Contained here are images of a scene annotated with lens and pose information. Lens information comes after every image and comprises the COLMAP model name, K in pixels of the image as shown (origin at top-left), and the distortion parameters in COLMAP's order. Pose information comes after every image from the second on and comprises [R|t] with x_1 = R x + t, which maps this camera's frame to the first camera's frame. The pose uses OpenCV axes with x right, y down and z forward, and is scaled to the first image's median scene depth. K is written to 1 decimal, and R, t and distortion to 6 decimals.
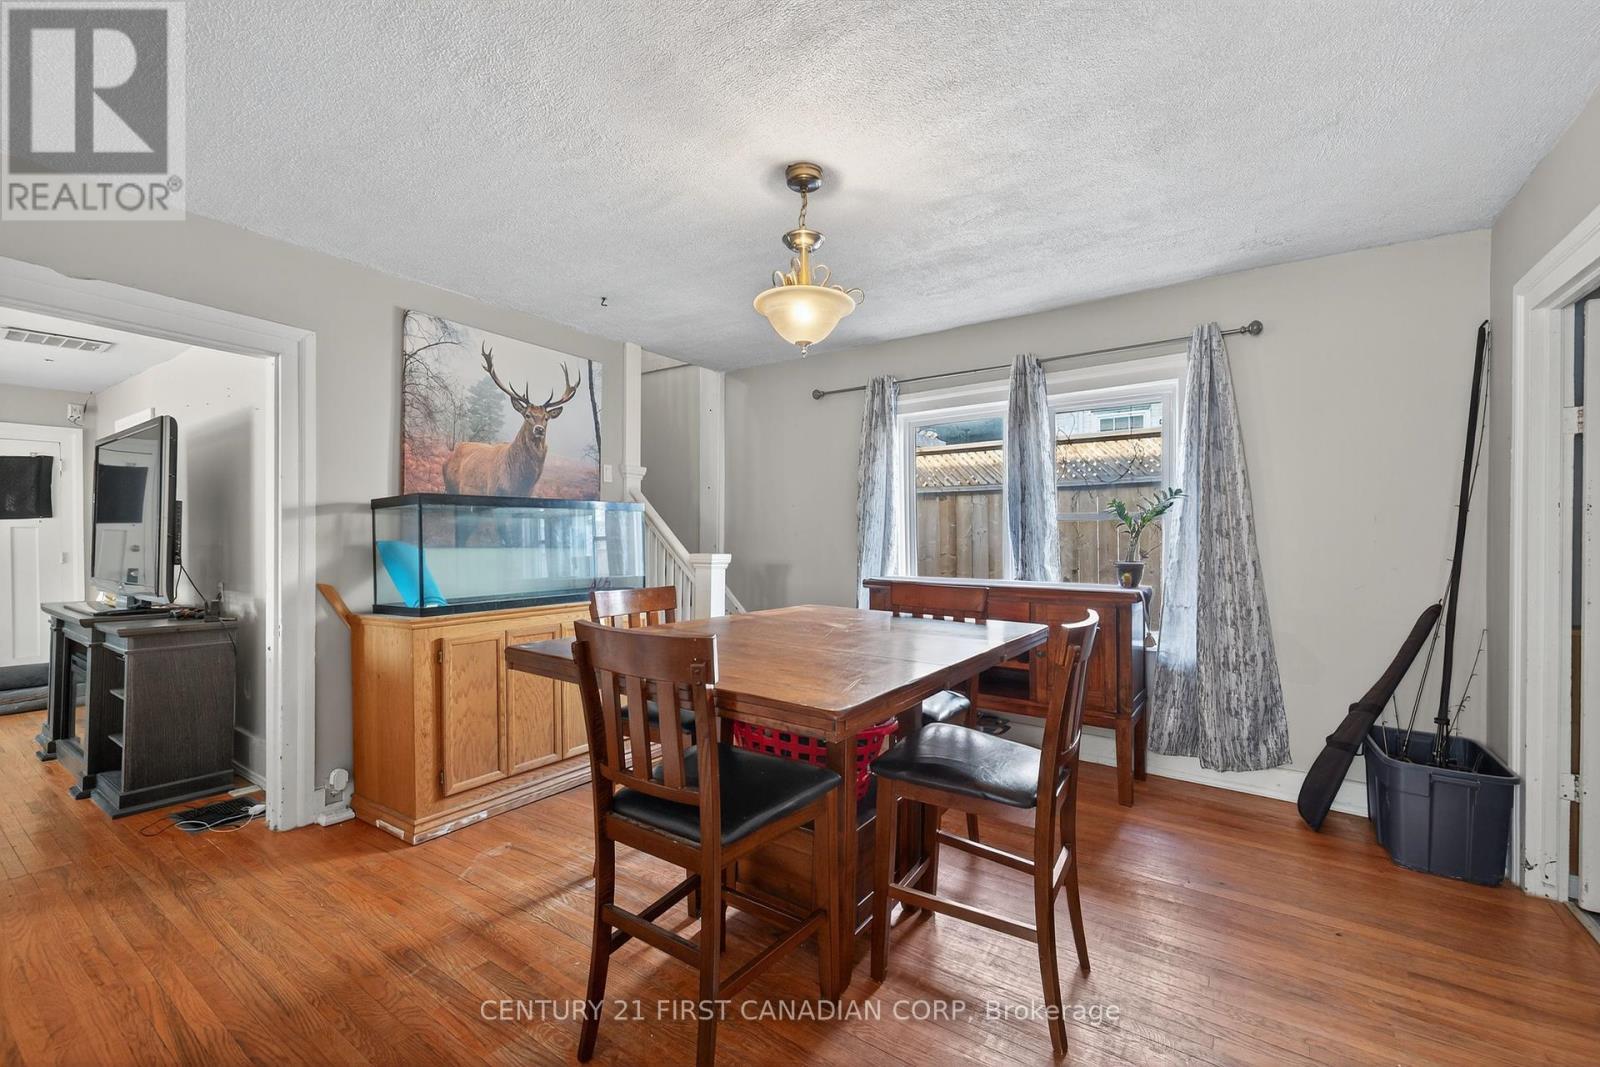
lens RADIAL K [[662.4, 0, 801.2], [0, 662.4, 544.2], [0, 0, 1]] dist [-0.000420, -0.000621]
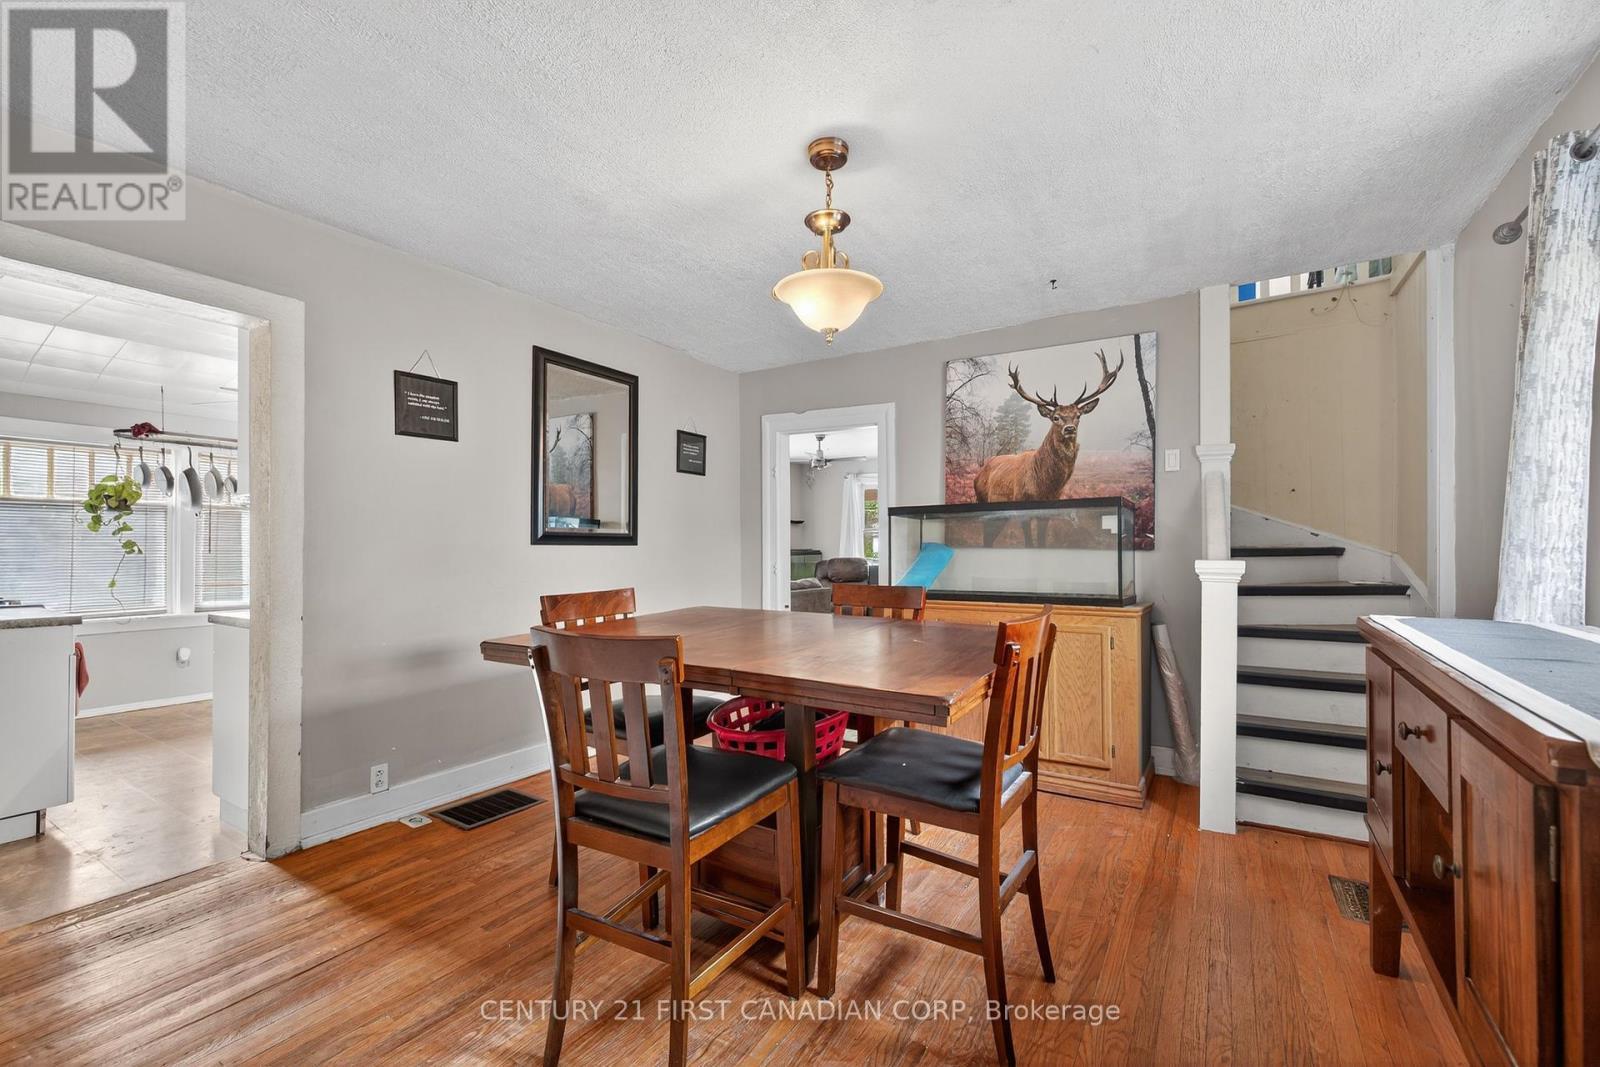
lens RADIAL K [[672.5, 0, 806.9], [0, 672.5, 537.8], [0, 0, 1]] dist [0.000671, -0.000039]
pose [[0.044712, -0.011144, -0.998938, 0.611931], [-0.001086, 0.999937, -0.011203, -0.000657], [0.998999, 0.001585, 0.044697, 0.599004]]
